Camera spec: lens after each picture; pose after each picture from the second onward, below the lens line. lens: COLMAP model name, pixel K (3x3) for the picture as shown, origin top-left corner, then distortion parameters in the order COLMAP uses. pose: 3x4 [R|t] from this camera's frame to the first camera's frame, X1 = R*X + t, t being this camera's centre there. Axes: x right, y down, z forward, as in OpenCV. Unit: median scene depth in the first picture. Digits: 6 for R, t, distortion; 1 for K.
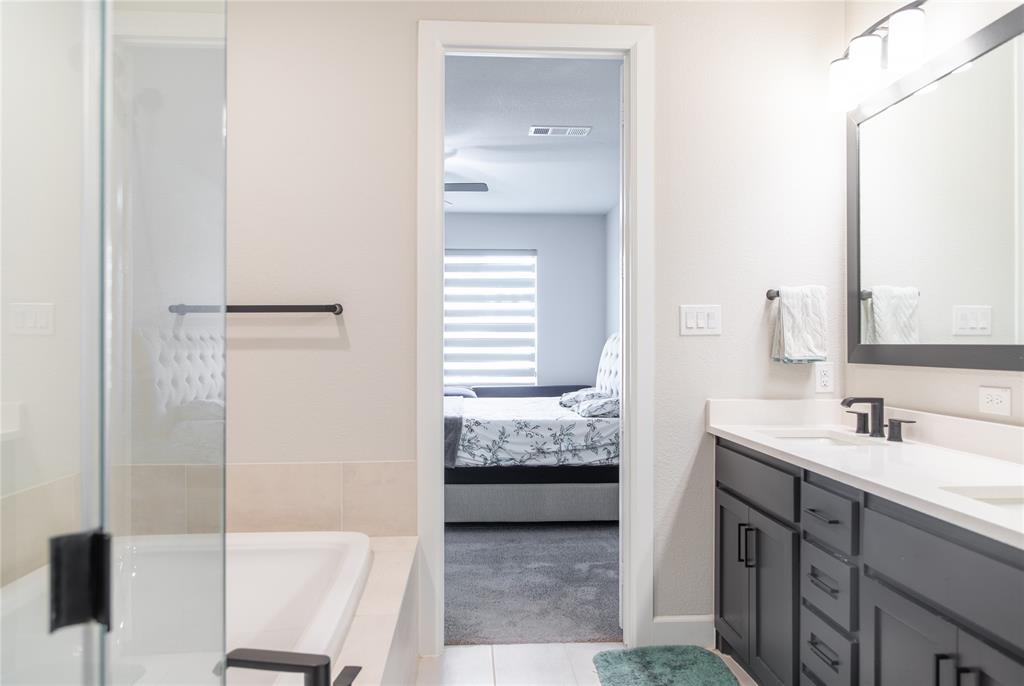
lens RADIAL K [[696.1, 0, 506.4], [0, 696.1, 342.4], [0, 0, 1]] dist [-0.002231, 0.000035]
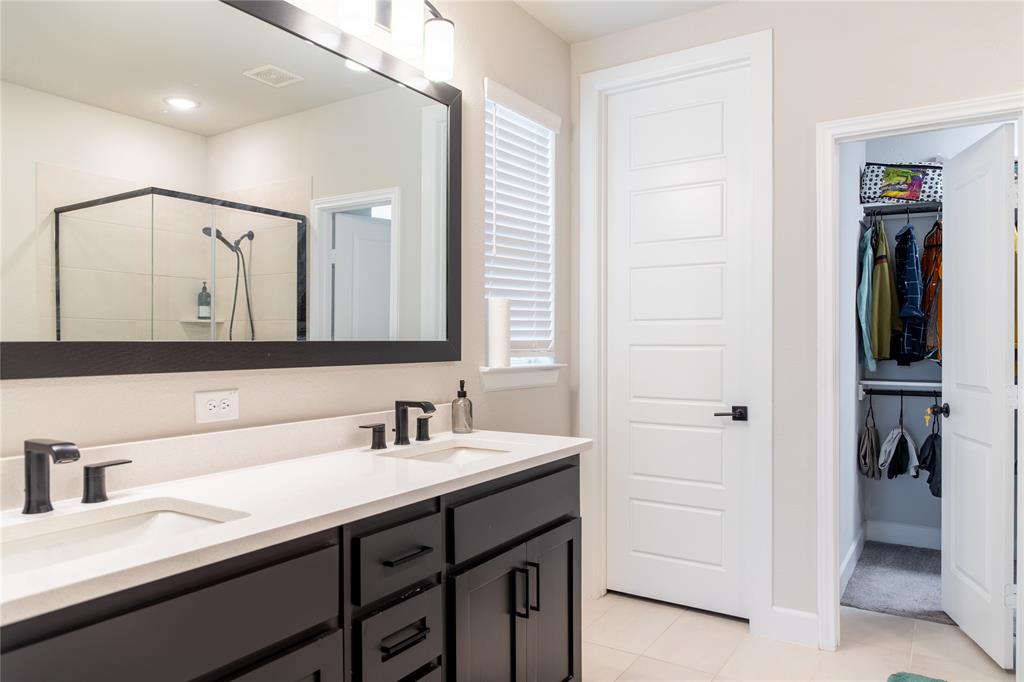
lens RADIAL K [[696.1, 0, 506.4], [0, 696.1, 340.4], [0, 0, 1]] dist [-0.002231, 0.000035]
pose [[-0.806024, -0.009975, 0.591798, -0.113320], [-0.007935, 0.999950, 0.006048, -0.007235], [-0.591829, 0.000179, -0.806063, 1.568243]]
